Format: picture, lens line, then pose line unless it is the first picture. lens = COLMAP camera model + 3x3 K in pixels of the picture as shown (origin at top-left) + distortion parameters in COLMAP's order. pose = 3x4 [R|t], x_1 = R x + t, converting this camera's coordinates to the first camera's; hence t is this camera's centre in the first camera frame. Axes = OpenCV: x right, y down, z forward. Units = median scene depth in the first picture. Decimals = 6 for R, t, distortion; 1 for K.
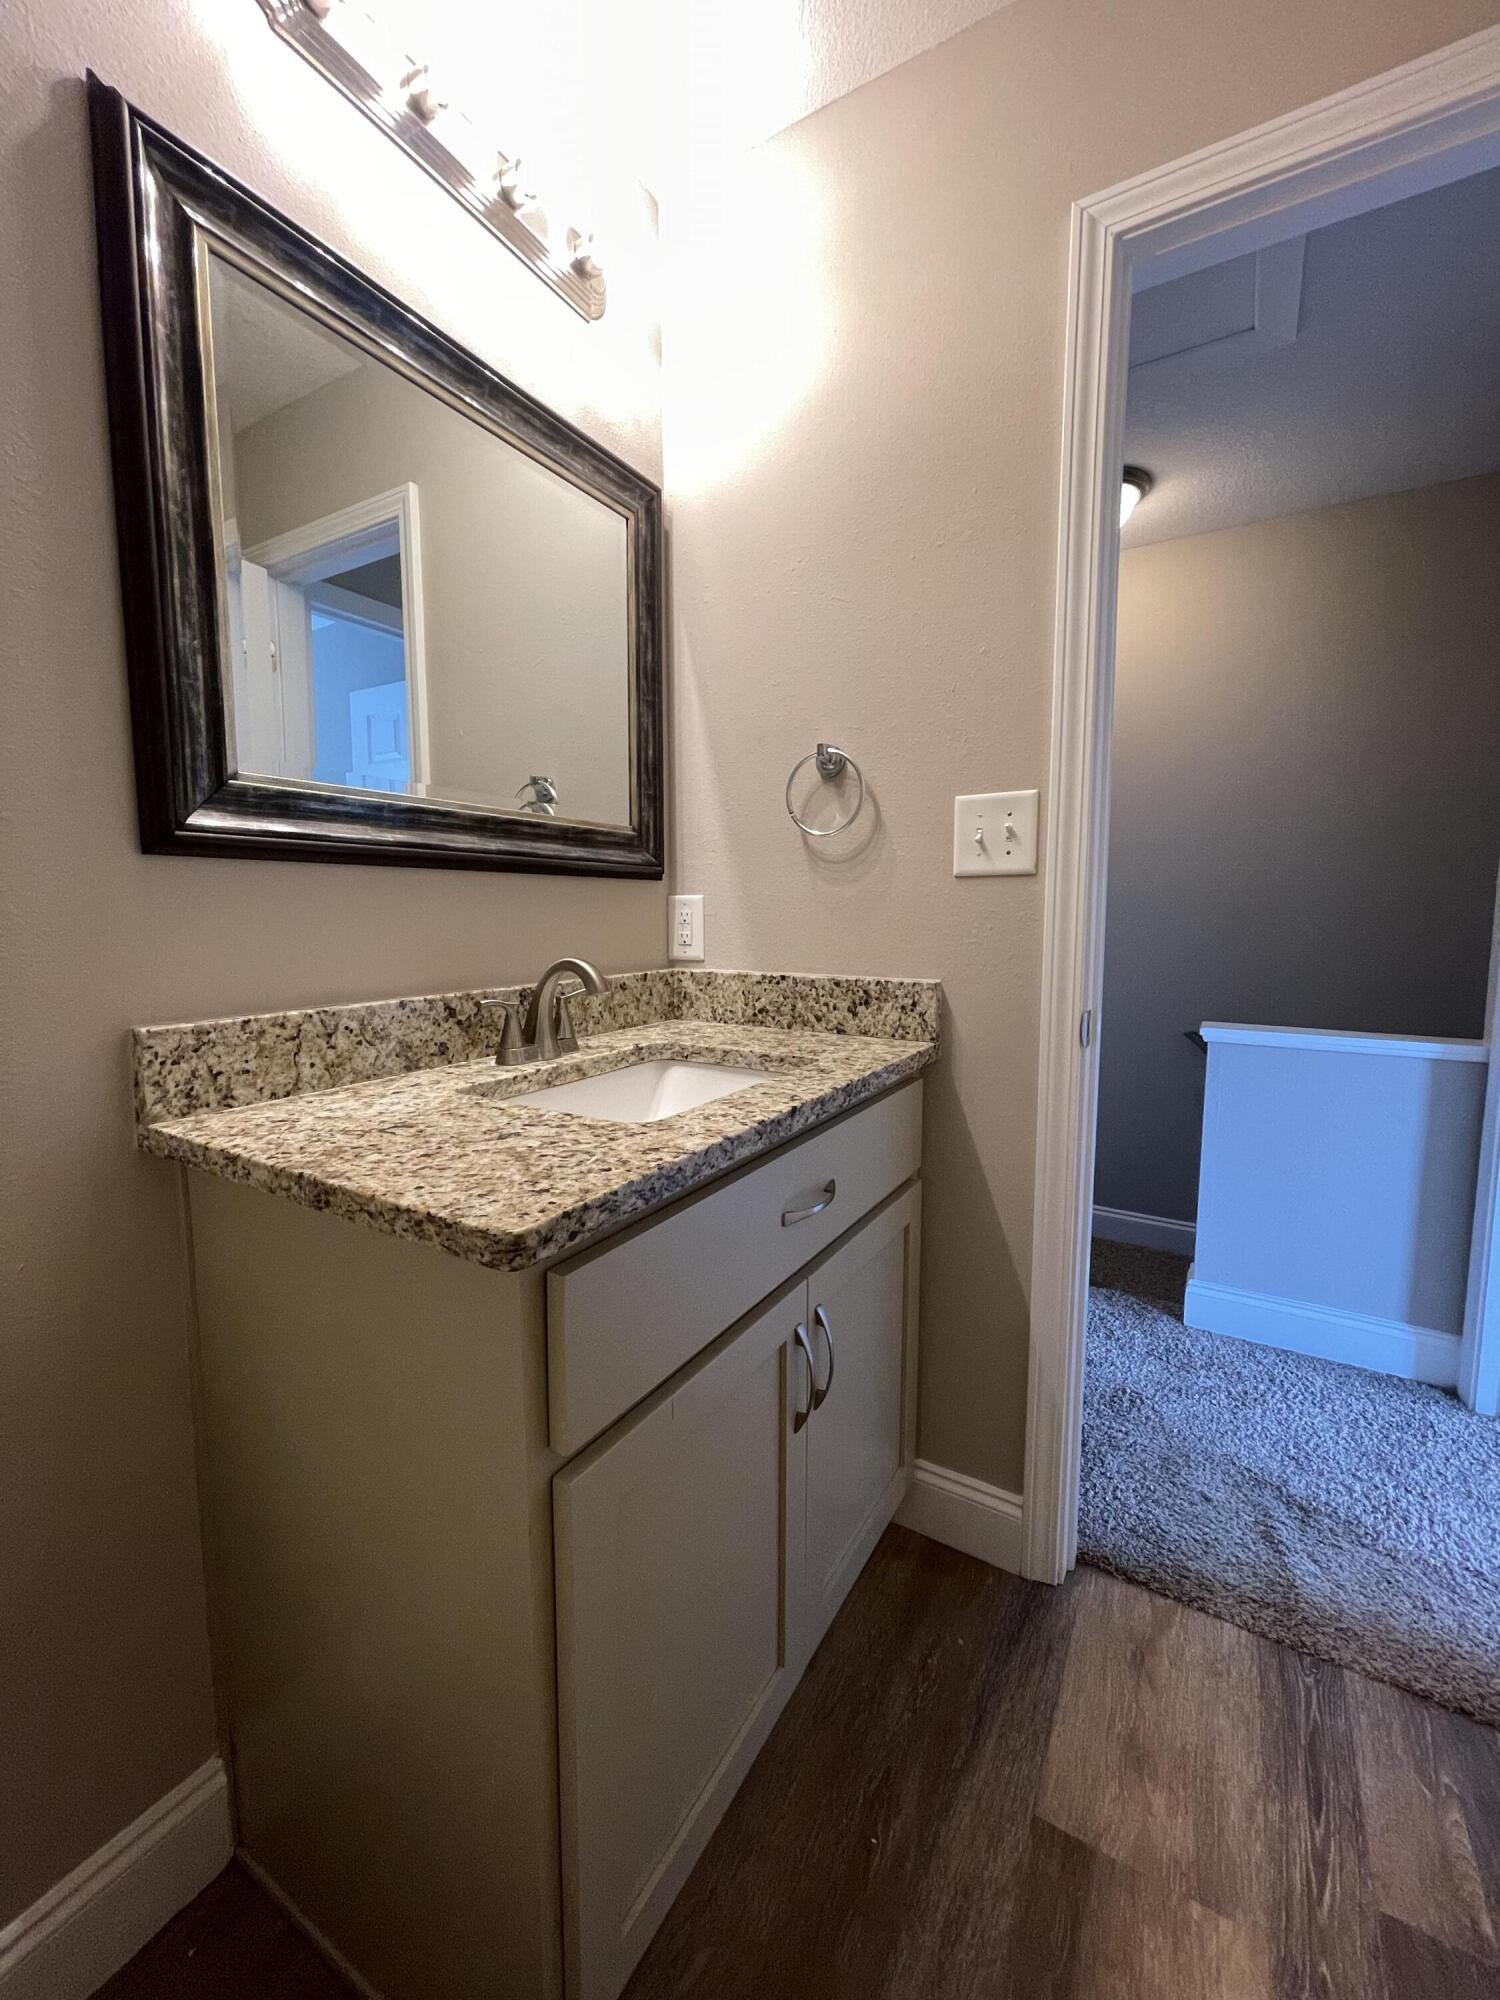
lens RADIAL K [[807.6, 0, 751.9], [0, 807.6, 991.2], [0, 0, 1]] dist [0.003217, -0.002089]
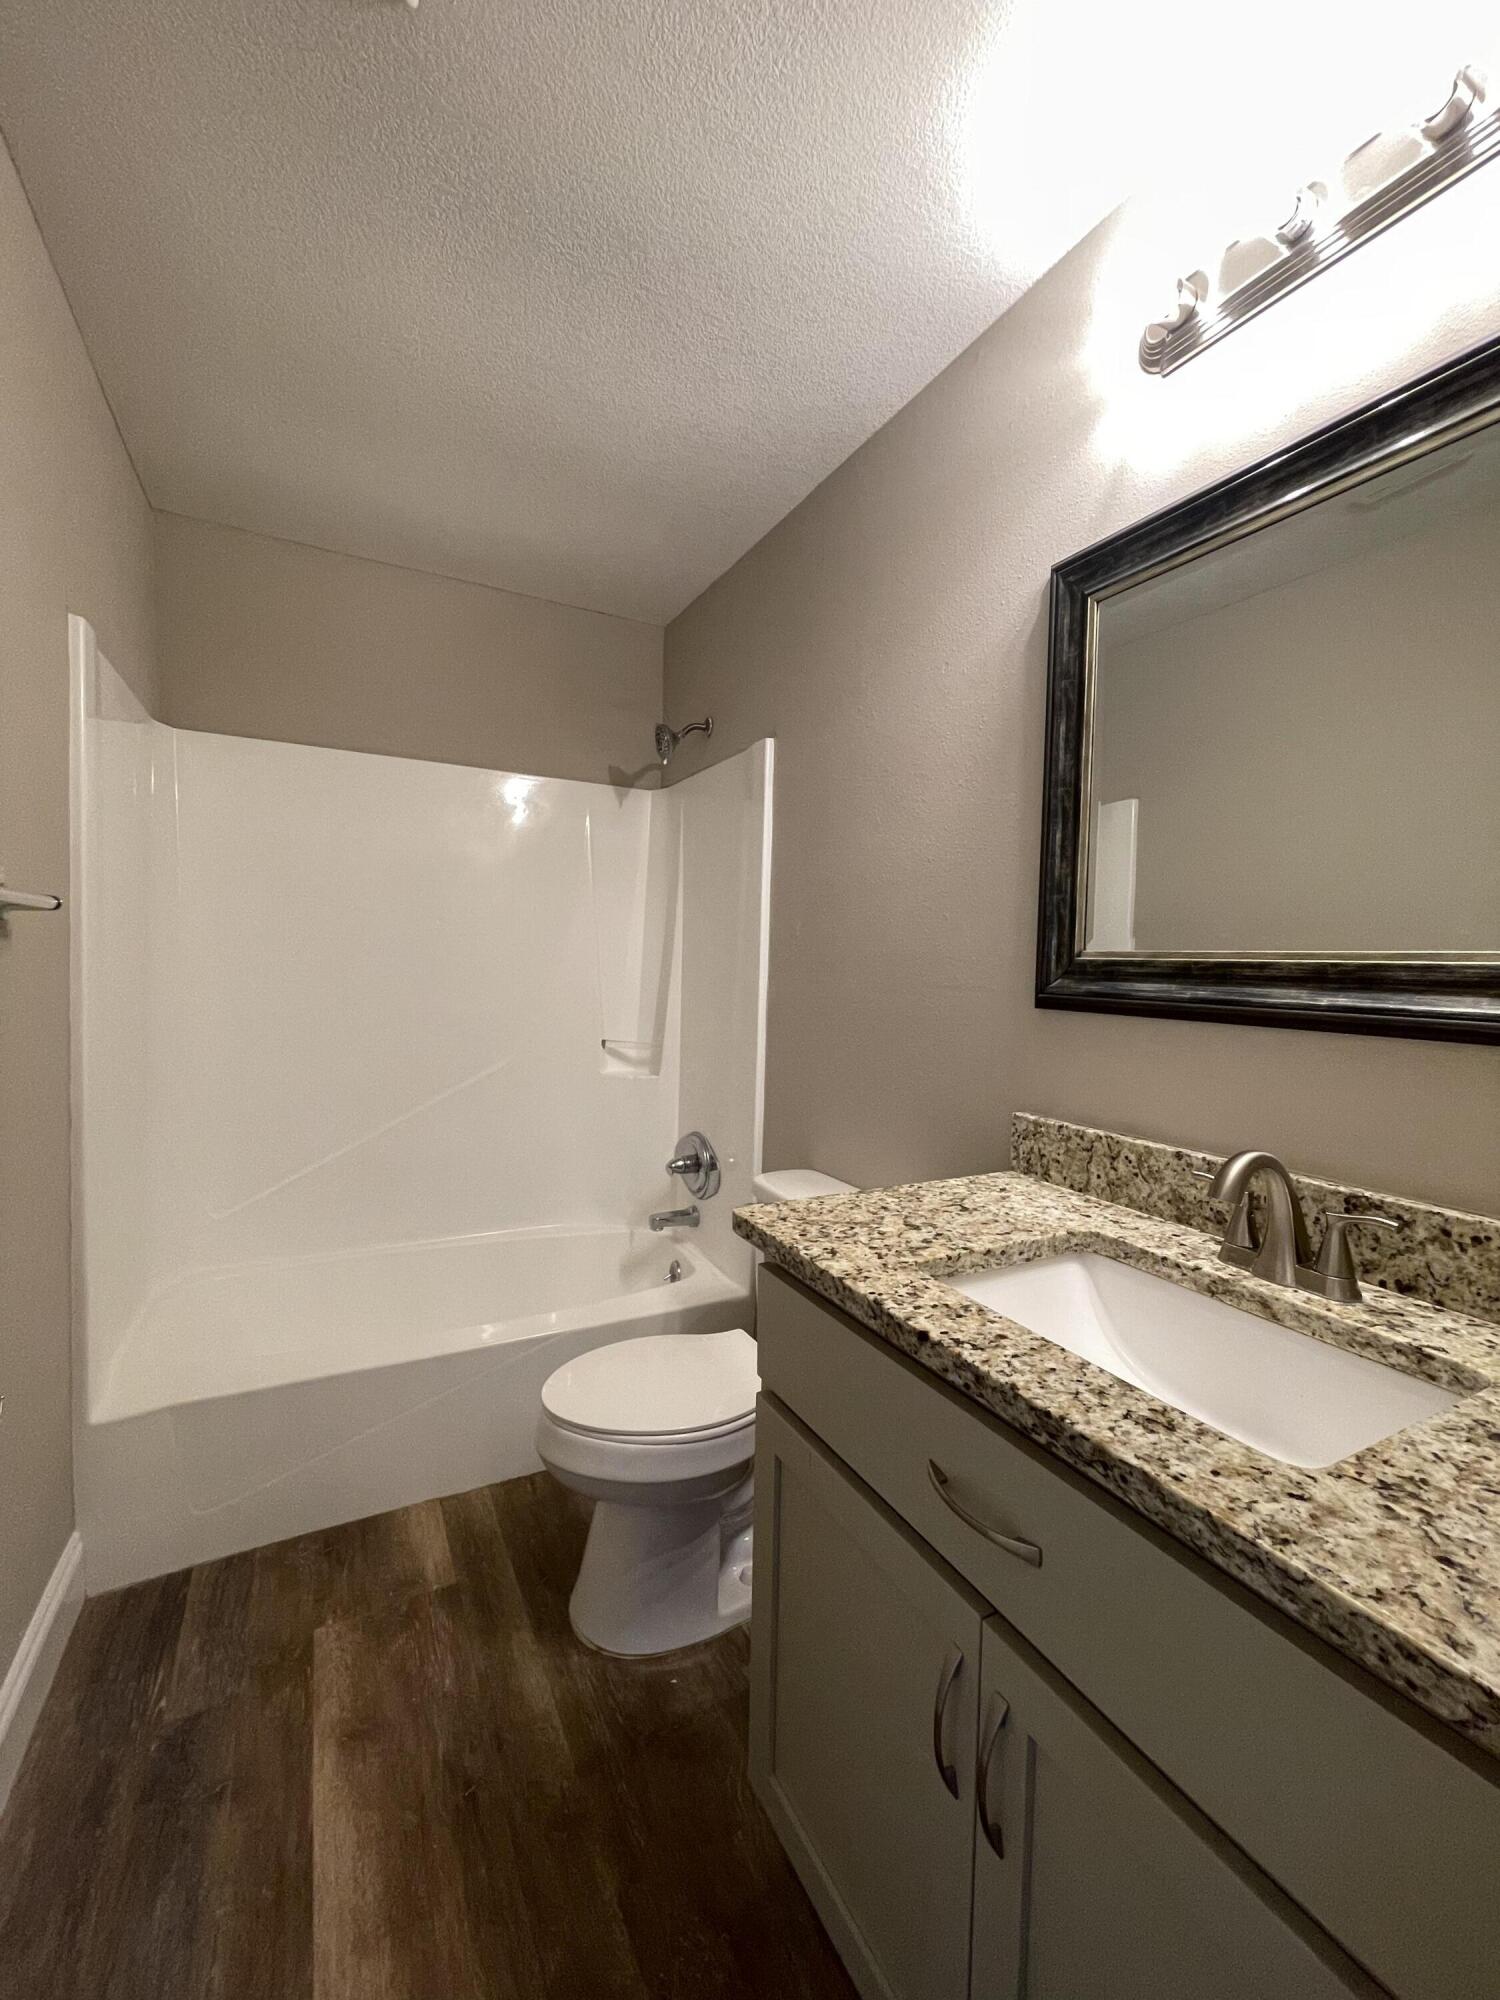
lens RADIAL K [[807.6, 0, 751.8], [0, 807.6, 1003.1], [0, 0, 1]] dist [0.003217, -0.002089]
pose [[-0.521275, 0.027884, -0.852933, 0.852045], [-0.114035, 0.988227, 0.102000, -0.257761], [0.845735, 0.150434, -0.511958, 1.238001]]
